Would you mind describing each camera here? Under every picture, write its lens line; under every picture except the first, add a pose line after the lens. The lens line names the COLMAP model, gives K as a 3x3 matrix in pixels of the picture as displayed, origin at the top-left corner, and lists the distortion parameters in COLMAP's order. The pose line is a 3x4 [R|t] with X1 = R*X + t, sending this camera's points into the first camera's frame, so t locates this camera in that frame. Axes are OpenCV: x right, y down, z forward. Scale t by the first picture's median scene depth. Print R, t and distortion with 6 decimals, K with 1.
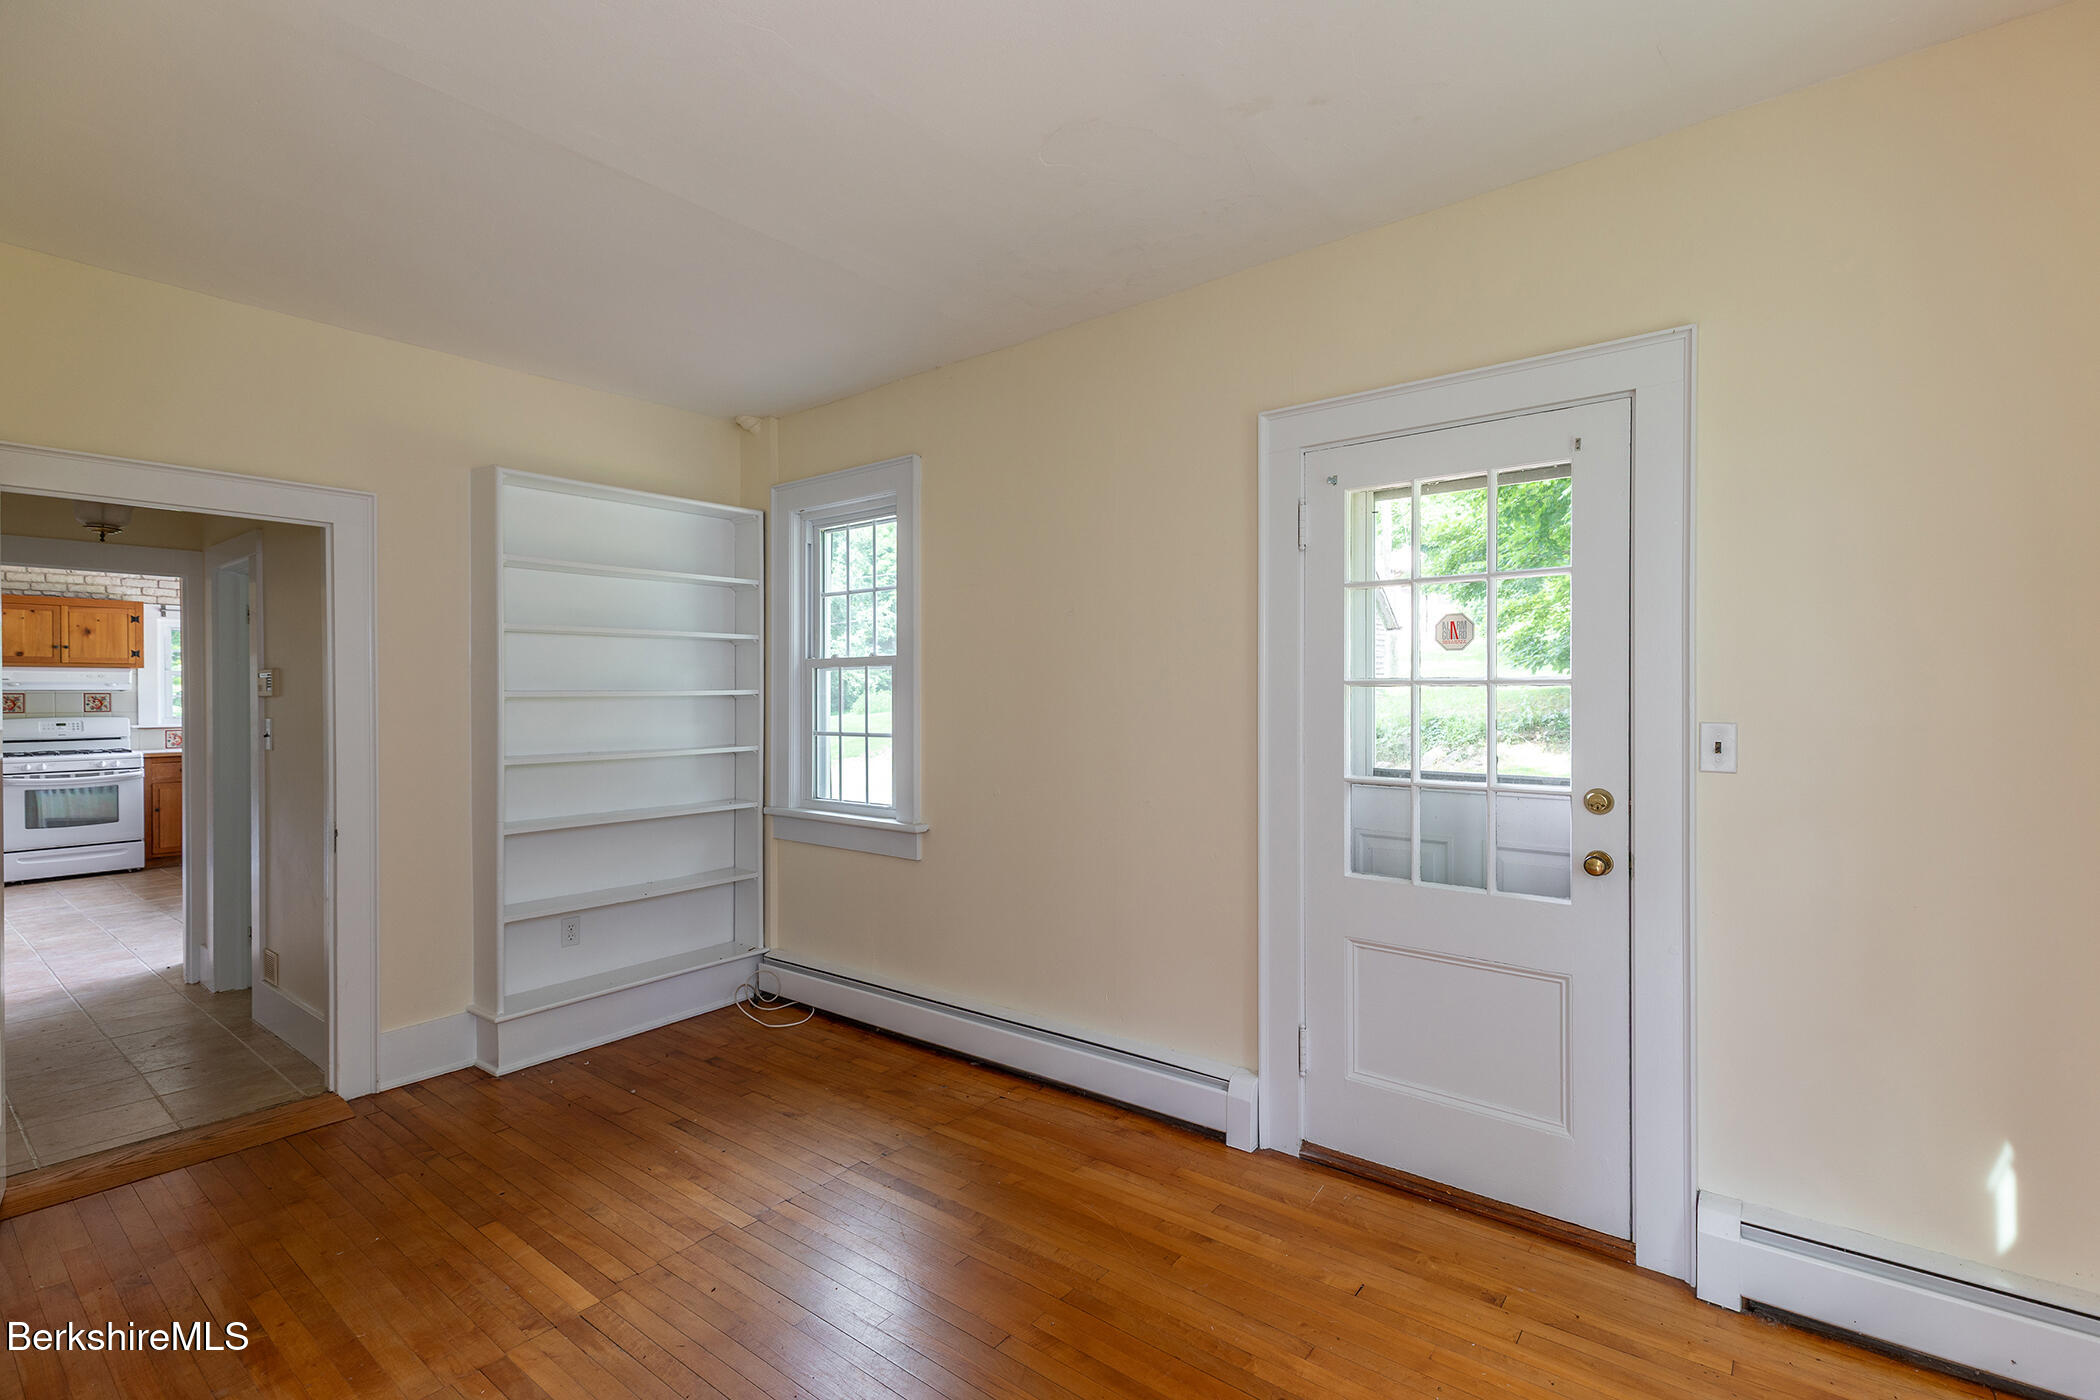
lens RADIAL K [[941.0, 0, 1040.8], [0, 941.0, 701.0], [0, 0, 1]] dist [0.000527, -0.001037]
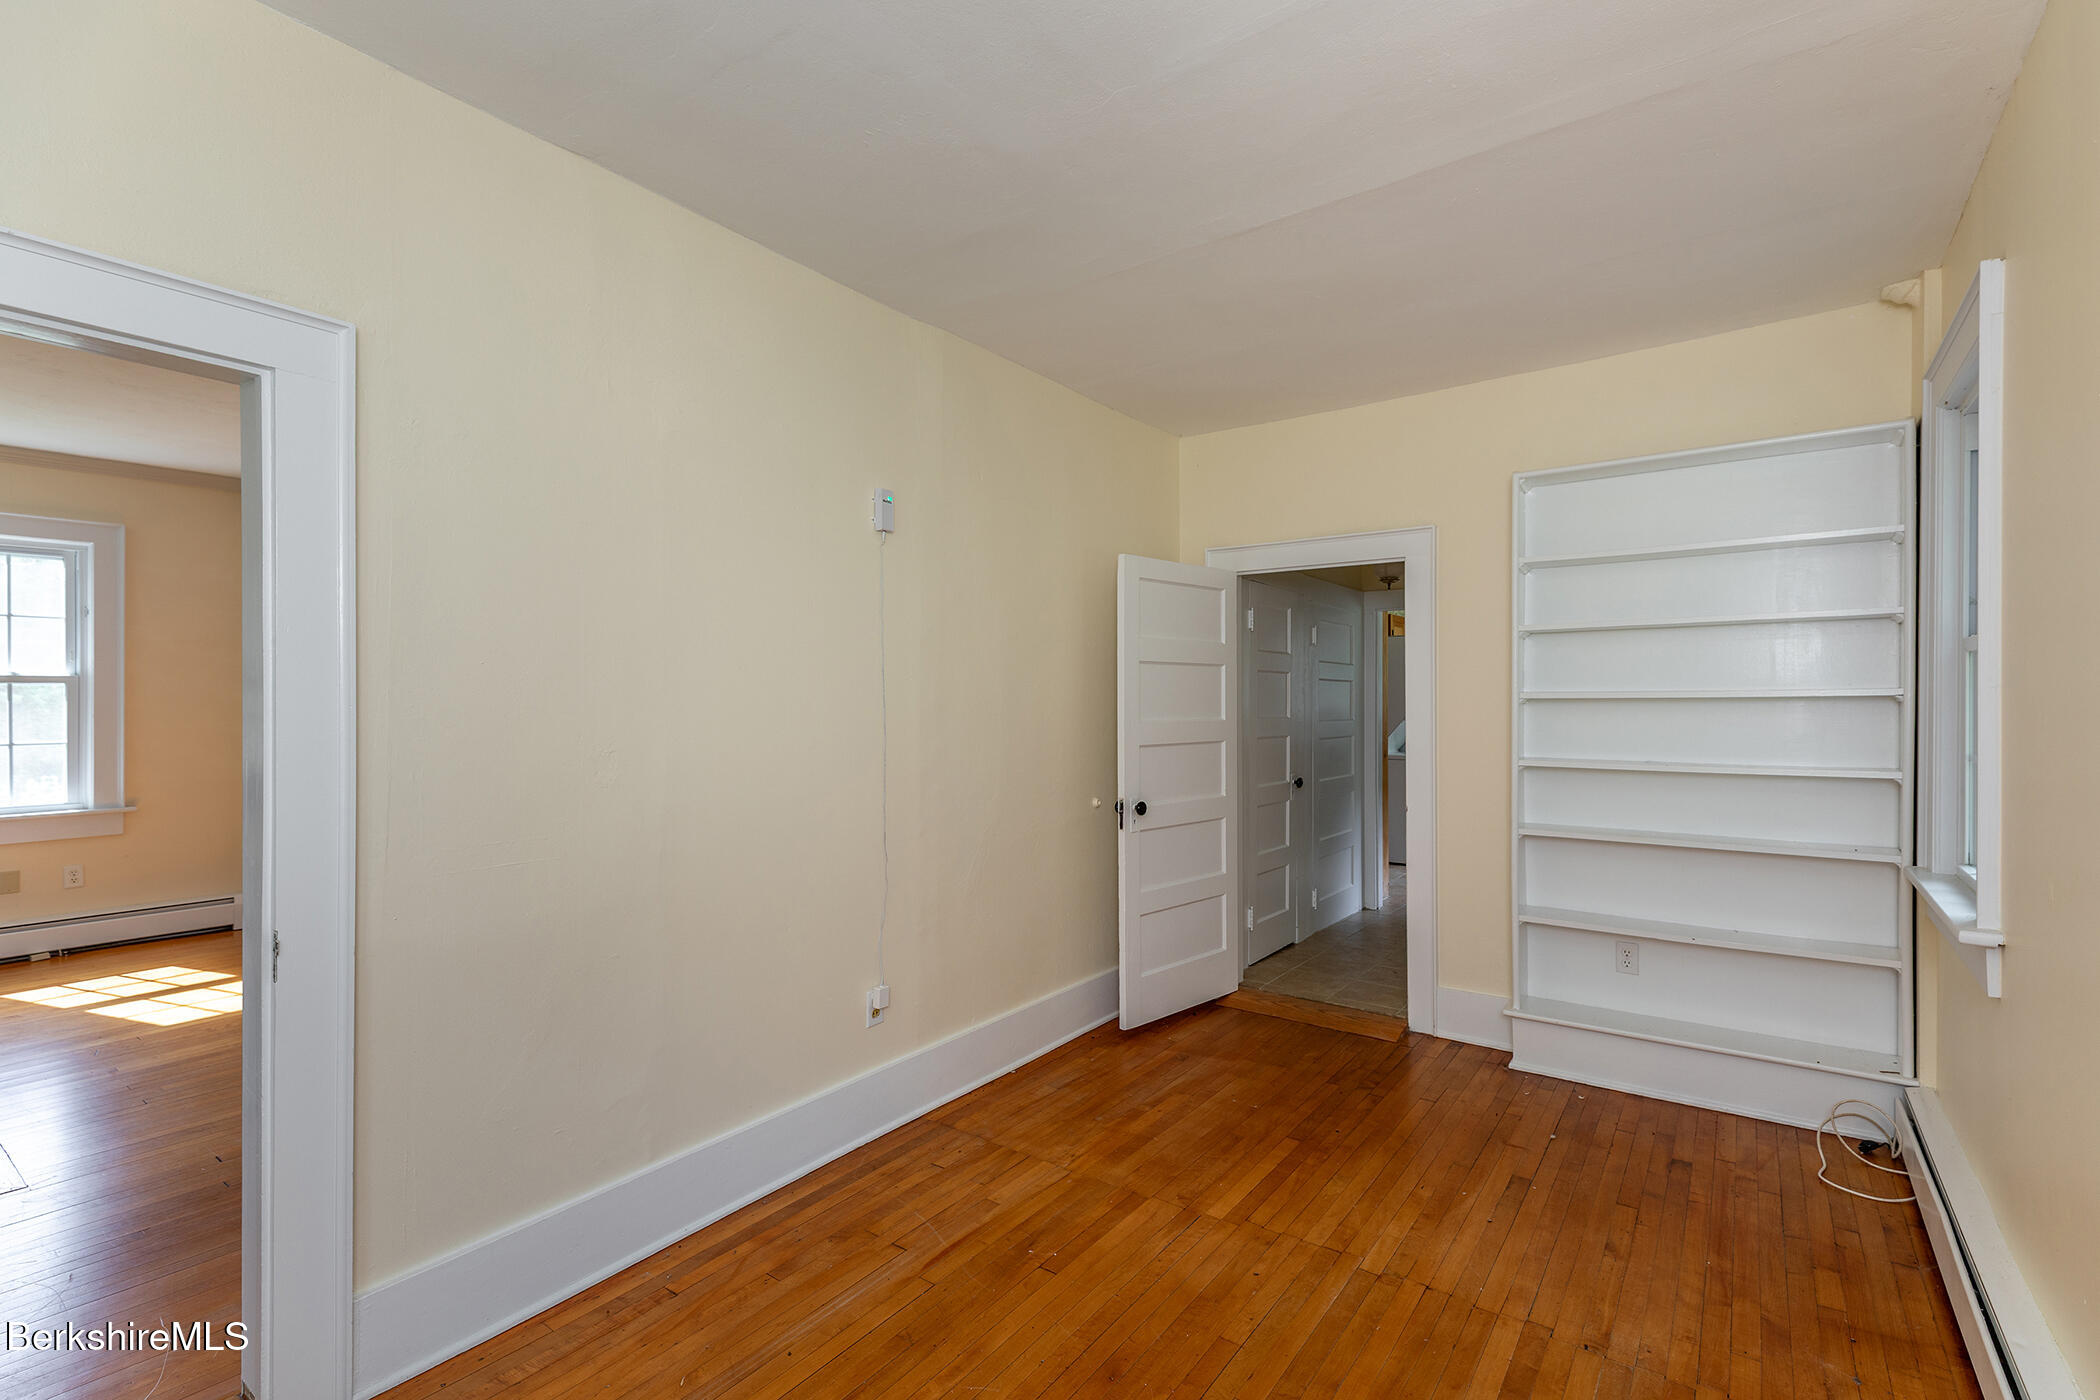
lens RADIAL K [[941.0, 0, 1059.0], [0, 941.0, 700.7], [0, 0, 1]] dist [0.000527, -0.001037]
pose [[0.044802, 0.007820, -0.998965, 0.436787], [-0.007663, 0.999943, 0.007484, -0.003626], [0.998967, 0.007319, 0.044859, 0.484136]]
